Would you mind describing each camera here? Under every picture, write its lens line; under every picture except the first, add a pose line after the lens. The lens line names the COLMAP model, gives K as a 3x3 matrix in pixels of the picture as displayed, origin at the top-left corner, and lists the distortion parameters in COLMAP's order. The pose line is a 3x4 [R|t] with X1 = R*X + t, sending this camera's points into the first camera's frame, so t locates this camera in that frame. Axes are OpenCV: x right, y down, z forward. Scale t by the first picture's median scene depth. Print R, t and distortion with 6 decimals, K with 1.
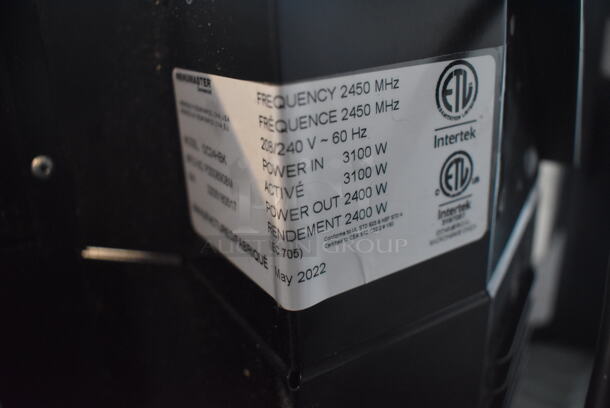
lens RADIAL K [[541.8, 0, 305.0], [0, 541.8, 204.0], [0, 0, 1]] dist [-0.011098, -0.003782]
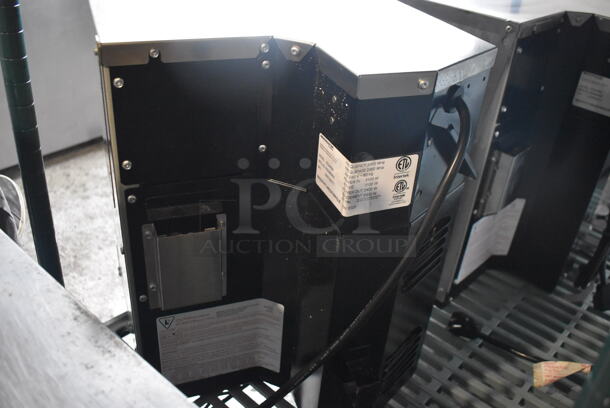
lens RADIAL K [[541.8, 0, 305.0], [0, 541.8, 204.0], [0, 0, 1]] dist [-0.011098, -0.003782]
pose [[0.978644, 0.187869, -0.083429, 0.002988], [-0.169775, 0.967534, 0.187226, -0.491217], [0.115894, -0.169063, 0.978768, -2.436317]]
